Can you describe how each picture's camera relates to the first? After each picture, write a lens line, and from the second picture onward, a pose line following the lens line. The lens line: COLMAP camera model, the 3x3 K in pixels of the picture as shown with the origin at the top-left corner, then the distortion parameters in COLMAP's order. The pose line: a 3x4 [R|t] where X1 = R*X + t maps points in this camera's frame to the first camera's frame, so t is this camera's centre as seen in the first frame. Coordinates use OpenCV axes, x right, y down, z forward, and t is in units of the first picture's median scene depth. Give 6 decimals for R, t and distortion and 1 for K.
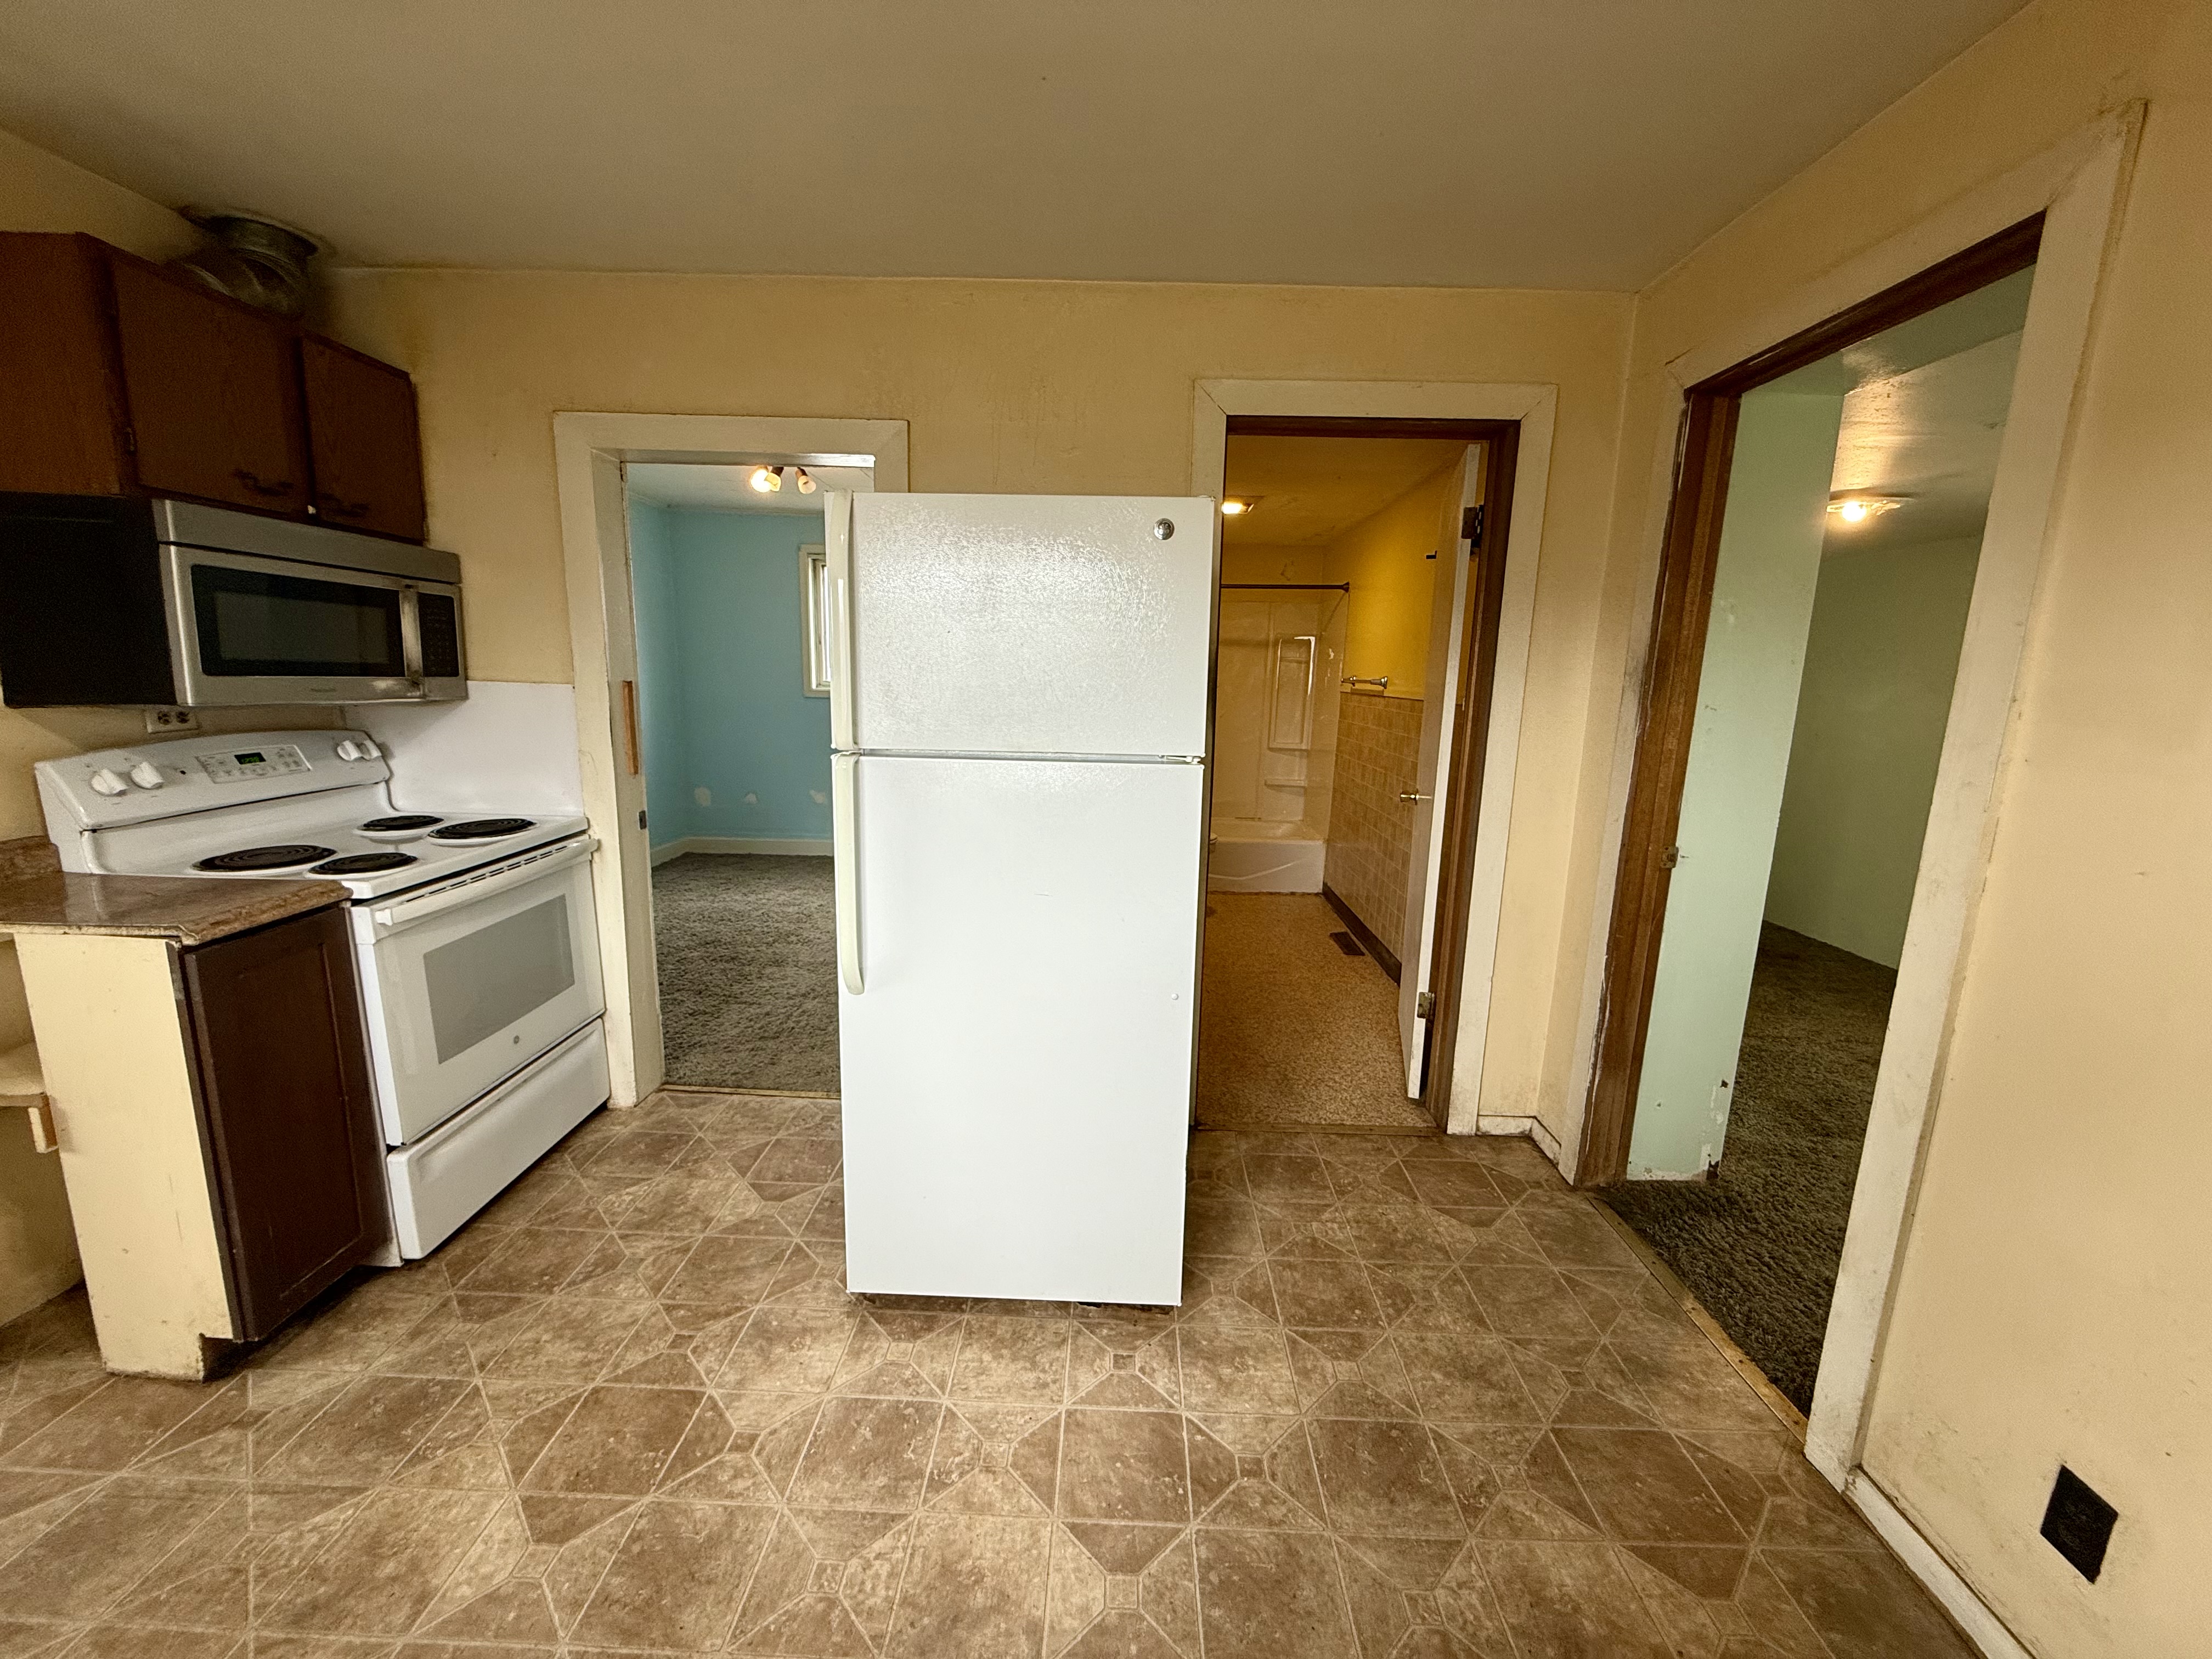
lens RADIAL K [[878.4, 0, 1098.3], [0, 878.4, 833.8], [0, 0, 1]] dist [0.000707, -0.000340]
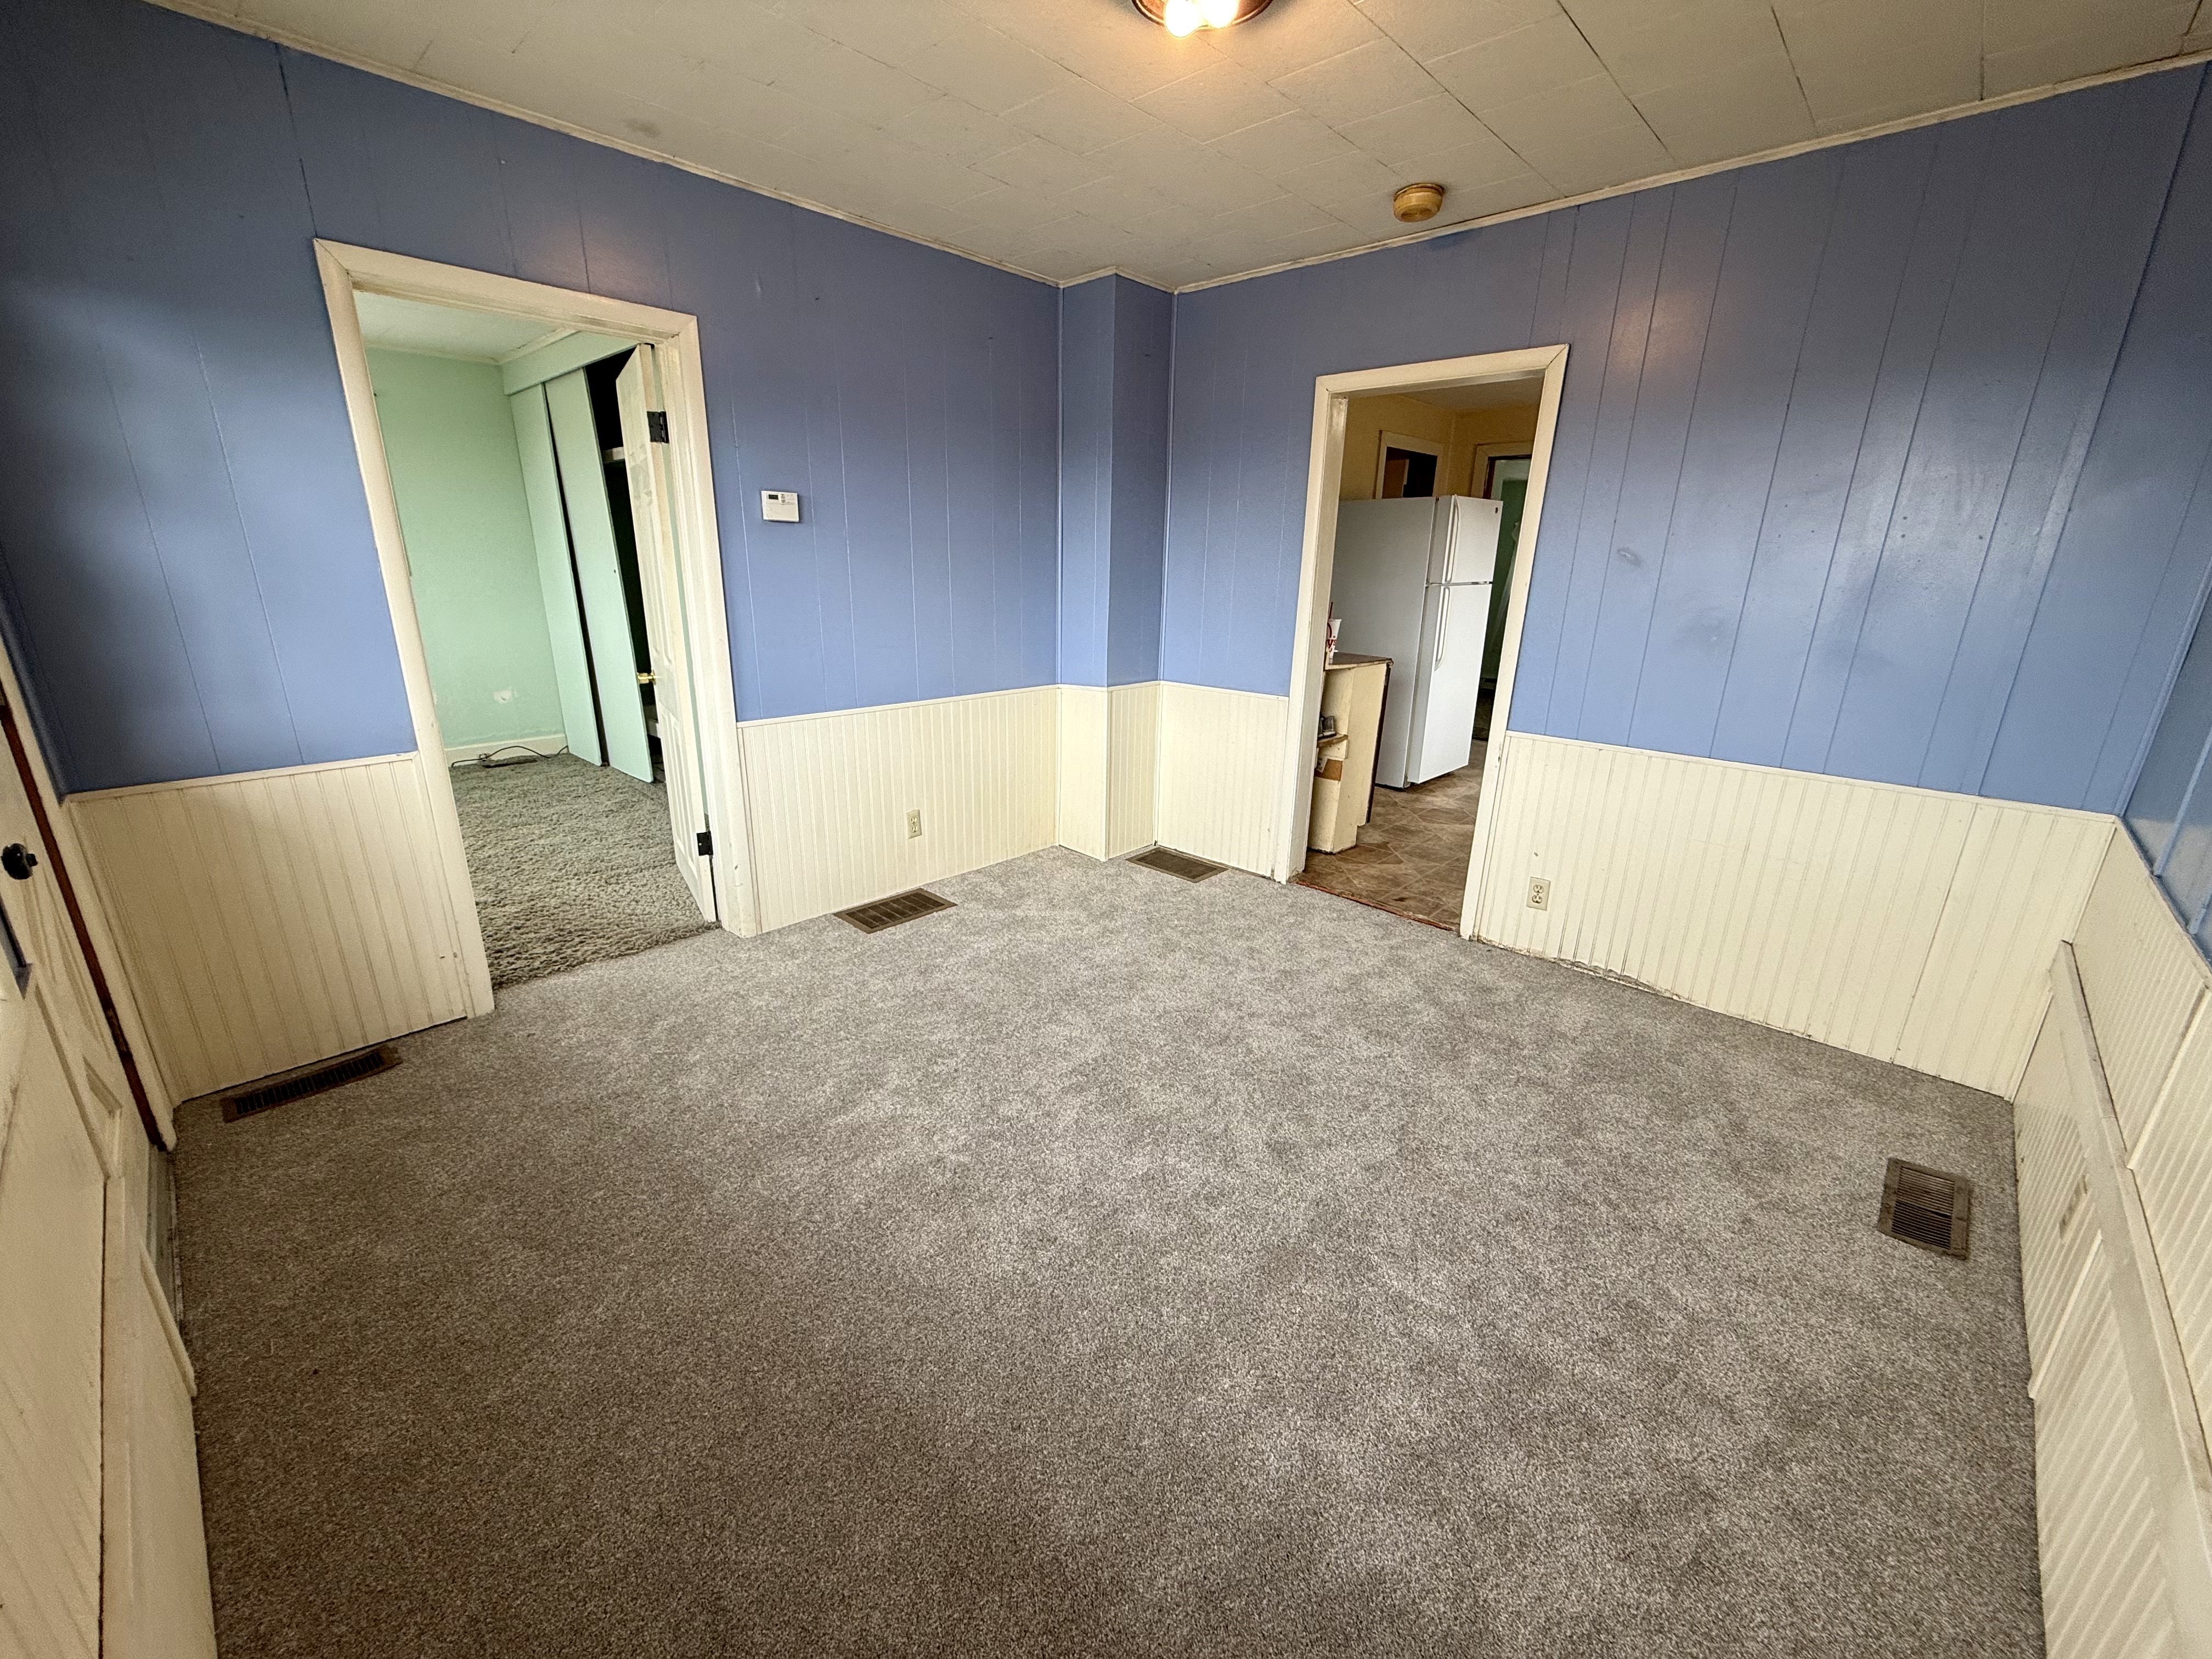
lens RADIAL K [[878.4, 0, 1110.0], [0, 878.4, 831.8], [0, 0, 1]] dist [0.000707, -0.000340]
pose [[0.669700, -0.239149, 0.703072, -3.071022], [0.136067, 0.970217, 0.200410, -0.028788], [-0.730060, -0.038550, 0.682295, -0.214859]]
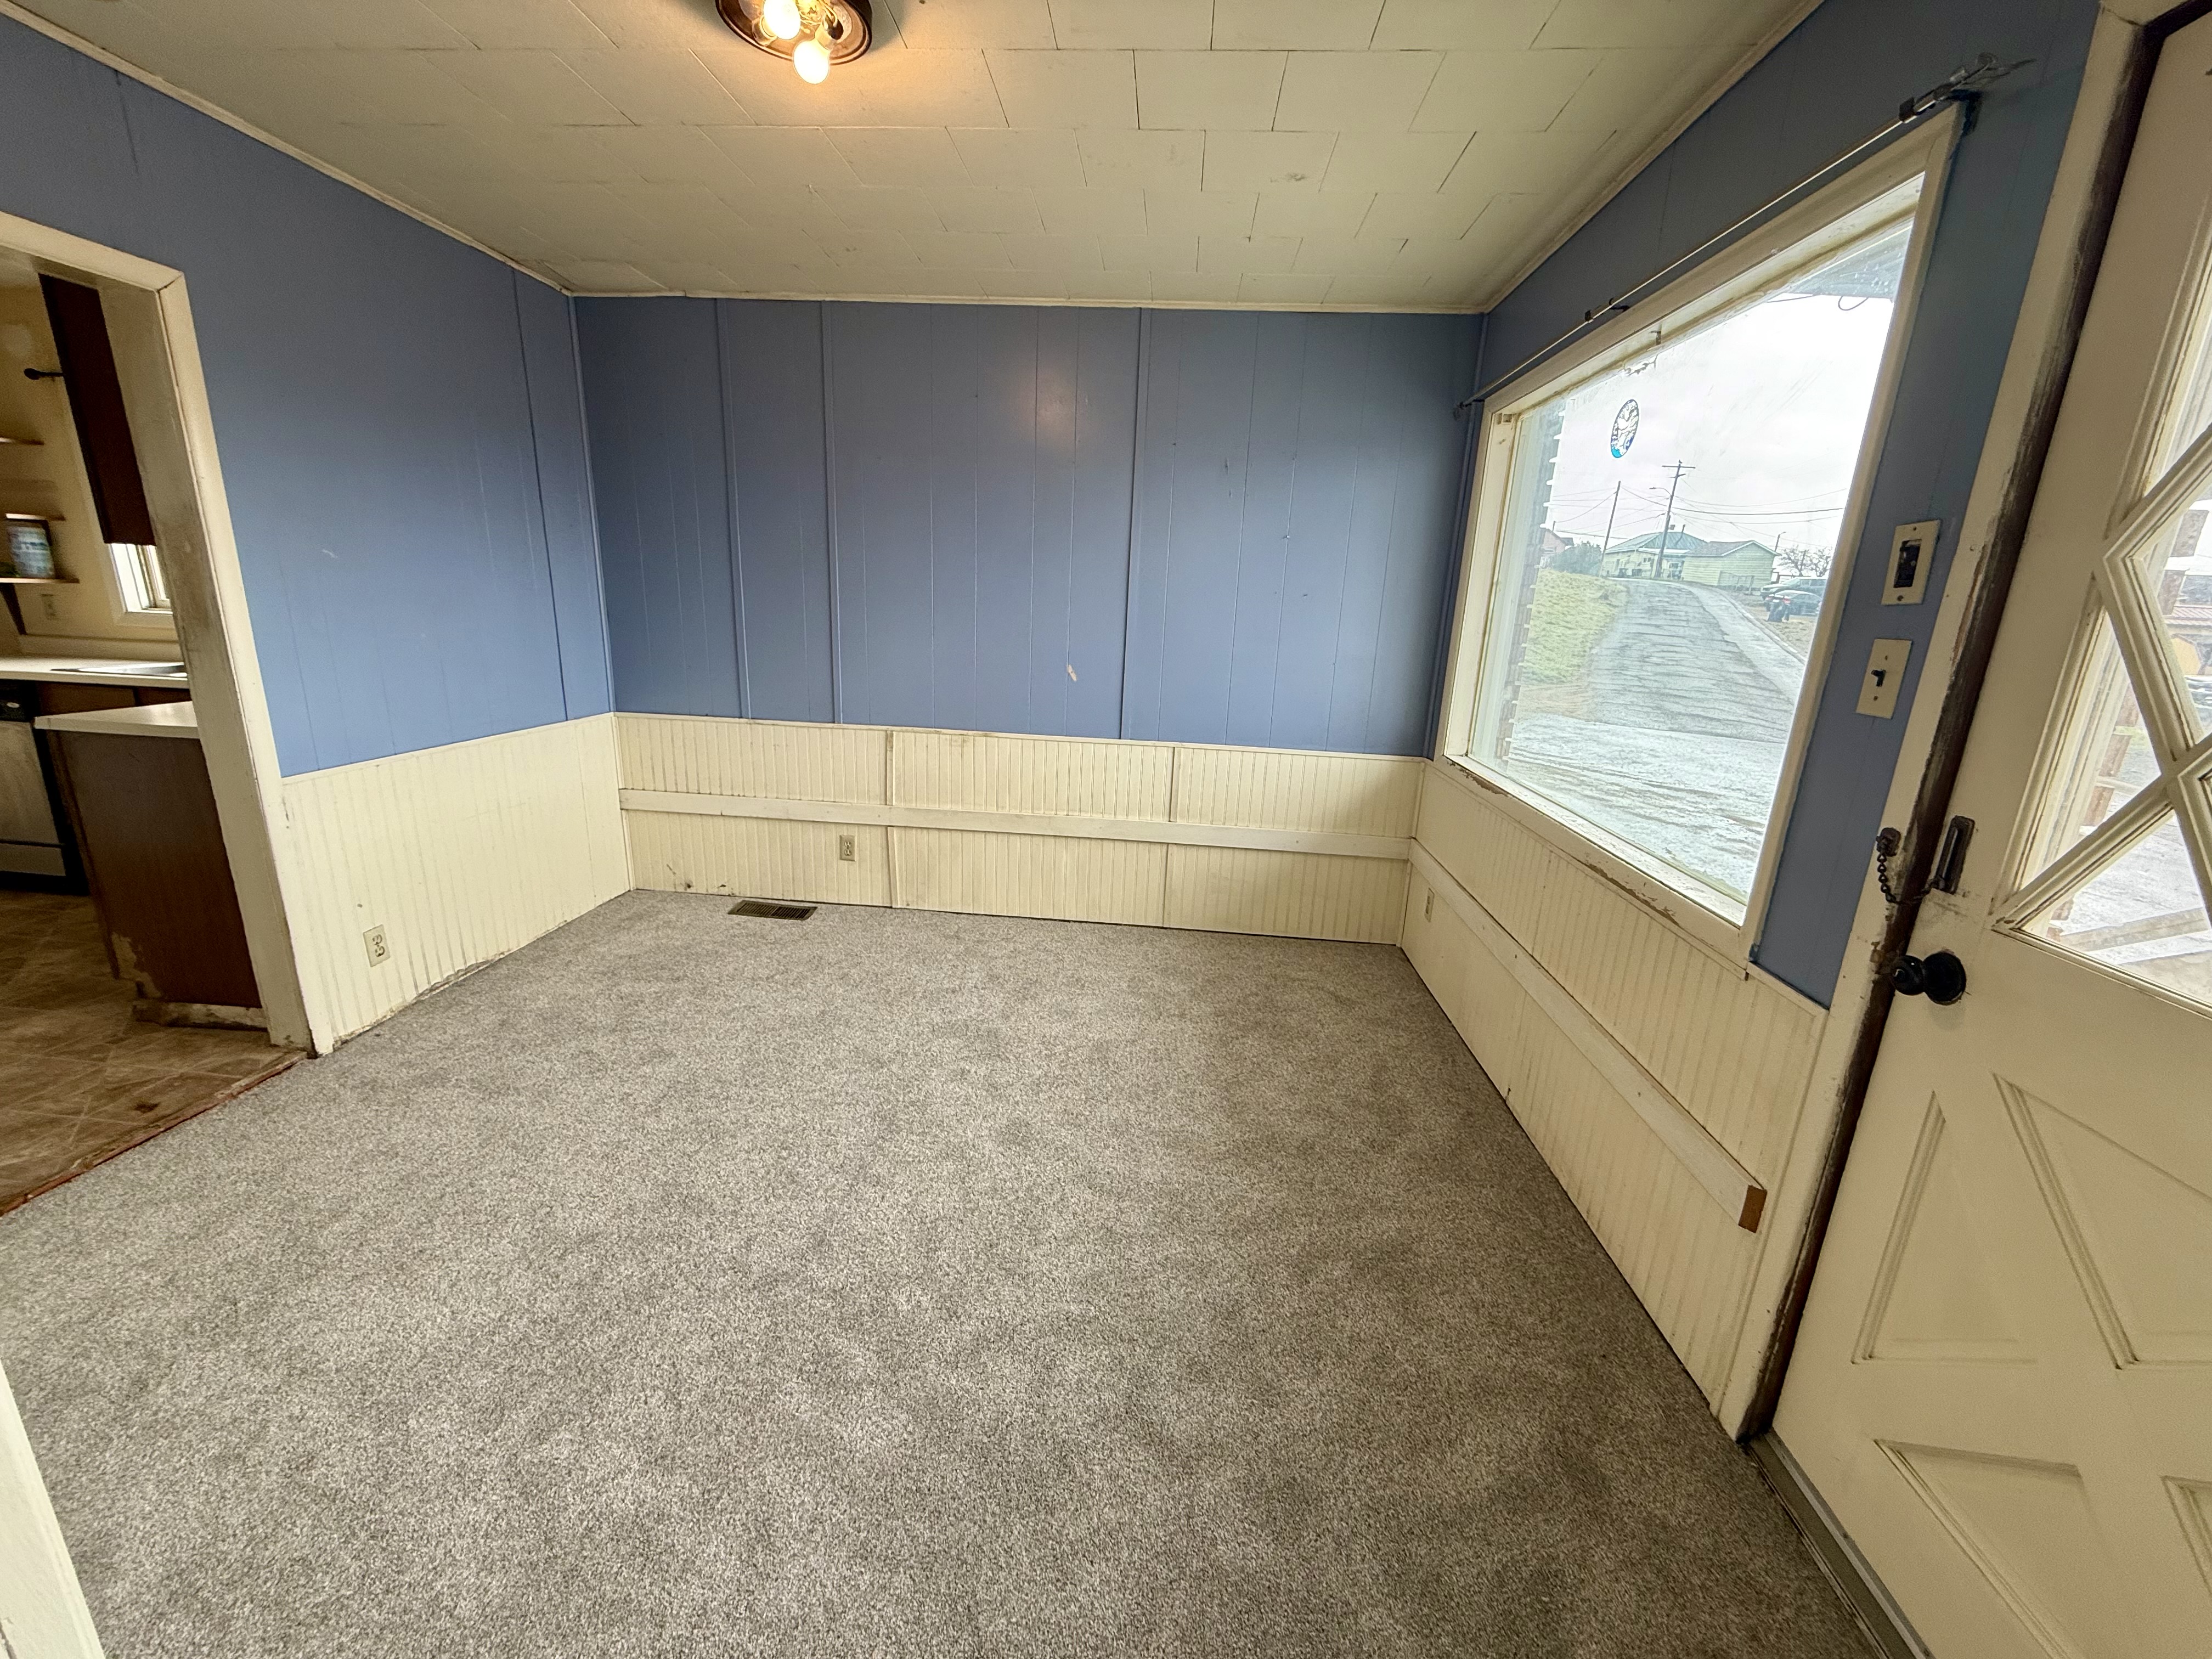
lens RADIAL K [[878.4, 0, 1099.0], [0, 878.4, 827.1], [0, 0, 1]] dist [0.000707, -0.000340]
pose [[-0.995303, -0.083621, 0.048772, -2.588091], [-0.054744, 0.901716, 0.428850, -0.335691], [-0.079840, 0.424166, -0.902058, 1.512216]]
